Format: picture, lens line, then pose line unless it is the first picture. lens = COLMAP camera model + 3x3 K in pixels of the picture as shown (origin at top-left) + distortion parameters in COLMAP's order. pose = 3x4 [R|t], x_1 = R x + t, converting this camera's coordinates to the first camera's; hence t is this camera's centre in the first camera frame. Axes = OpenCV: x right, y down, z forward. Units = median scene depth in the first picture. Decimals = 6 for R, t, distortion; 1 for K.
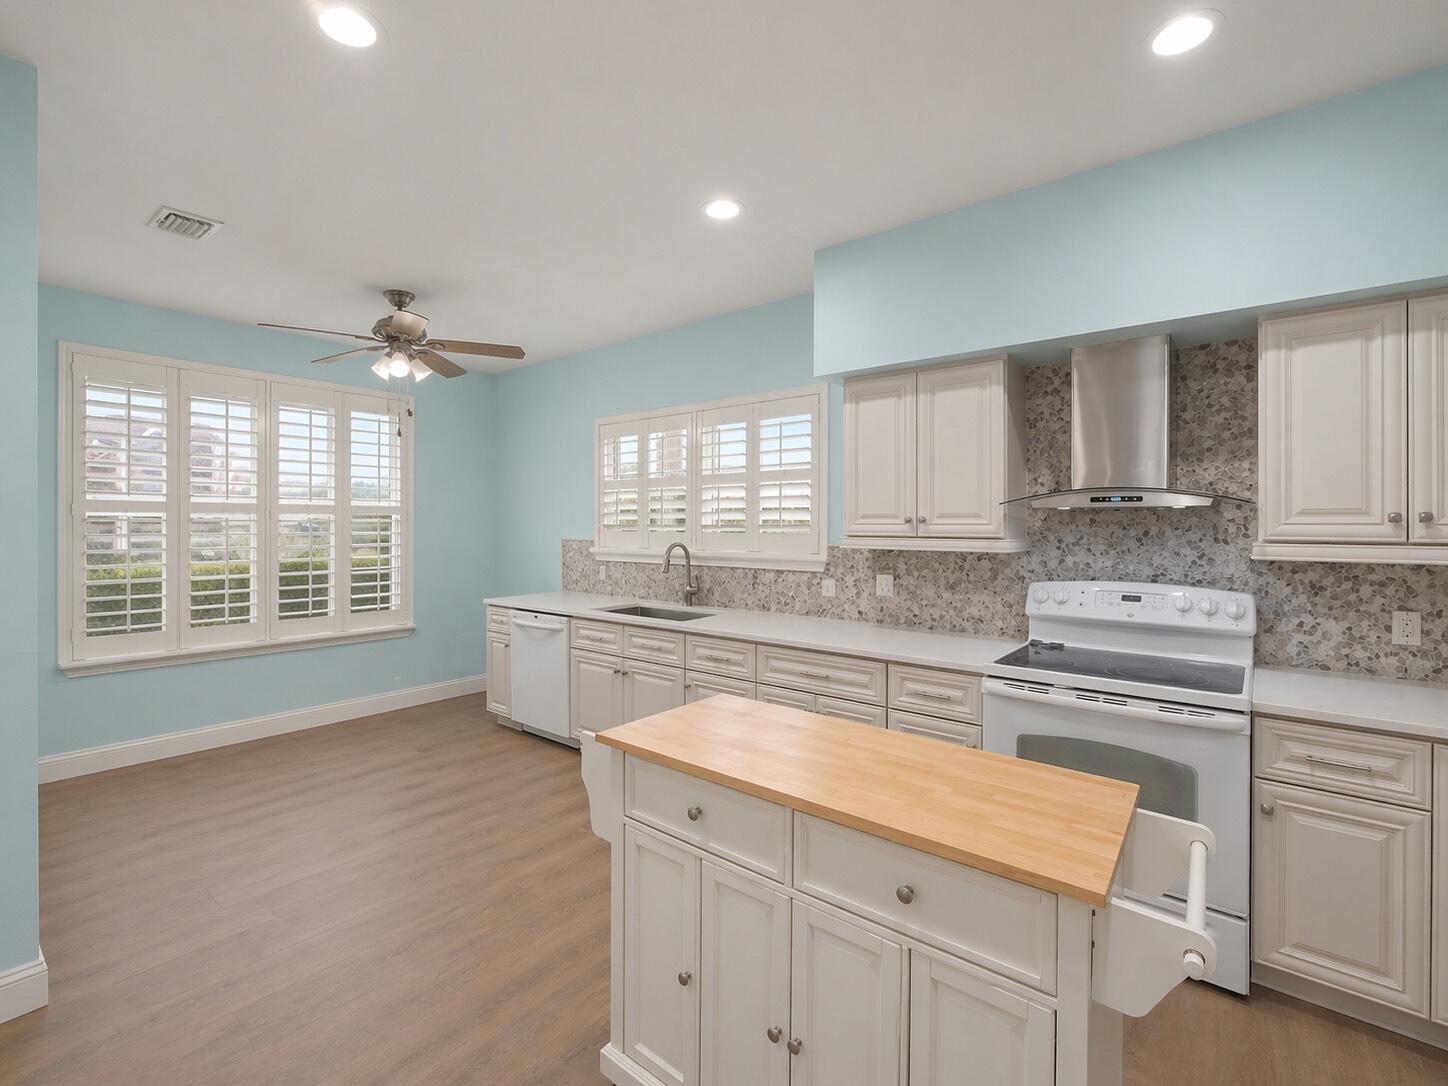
lens RADIAL K [[620.1, 0, 734.9], [0, 620.1, 524.0], [0, 0, 1]] dist [-0.004341, 0.000226]
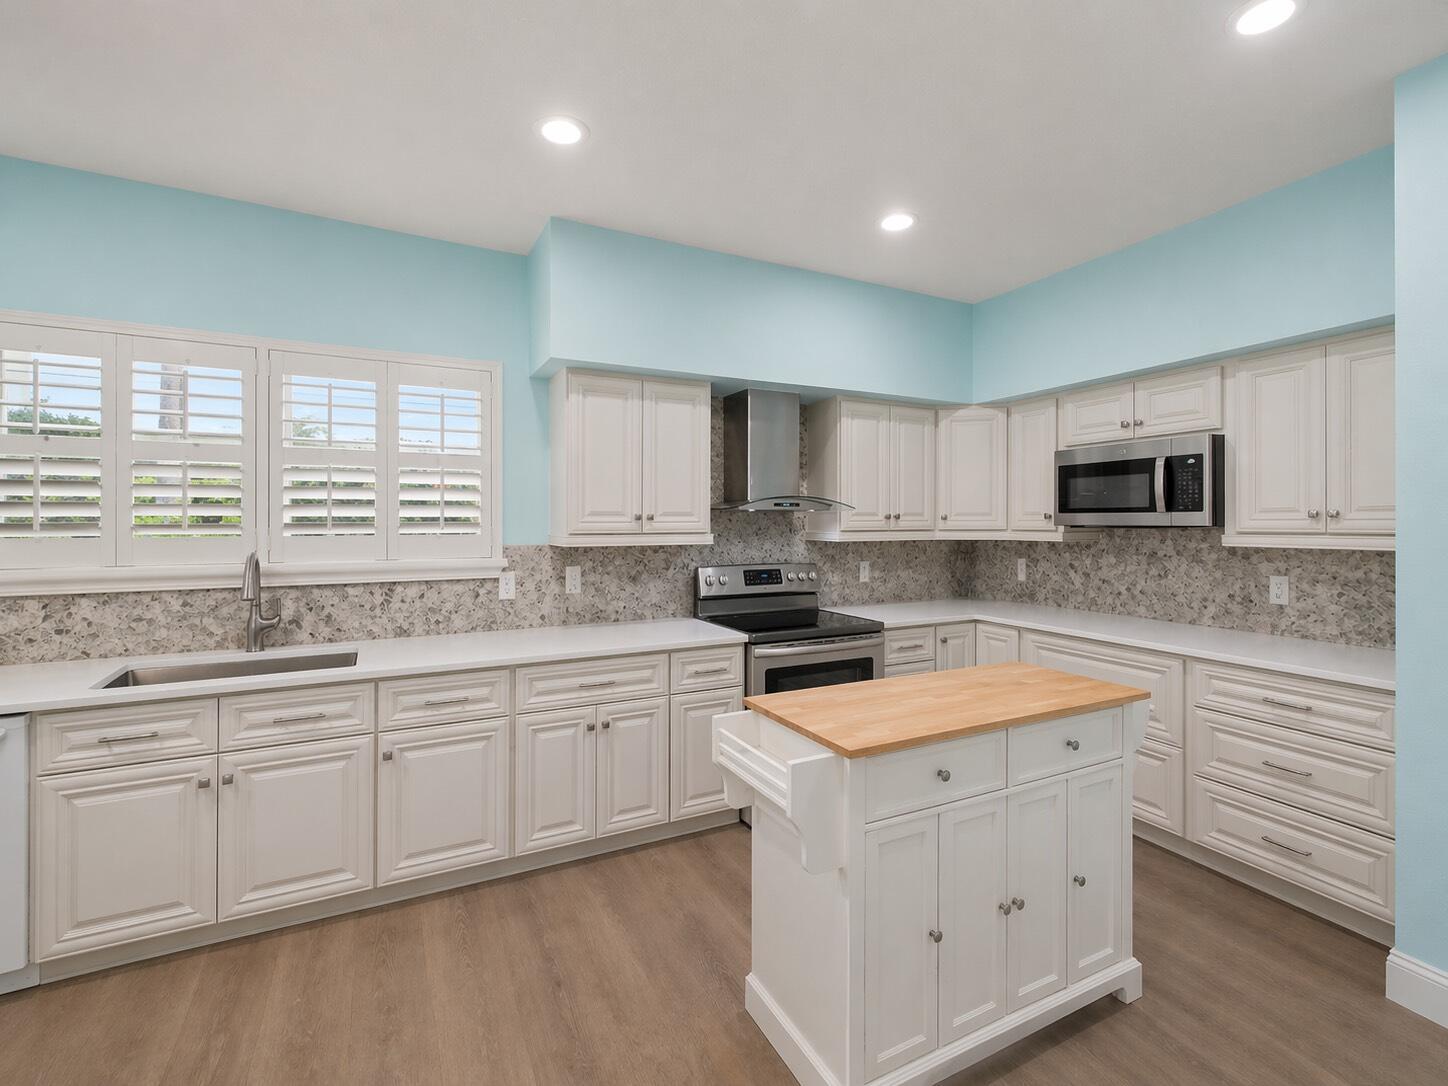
lens RADIAL K [[620.1, 0, 706.8], [0, 620.1, 515.3], [0, 0, 1]] dist [-0.004341, 0.000226]
pose [[0.450551, 0.008091, 0.892714, -0.552504], [0.003491, 0.999935, -0.010825, 0.002018], [-0.892744, 0.007993, 0.450494, 0.380873]]
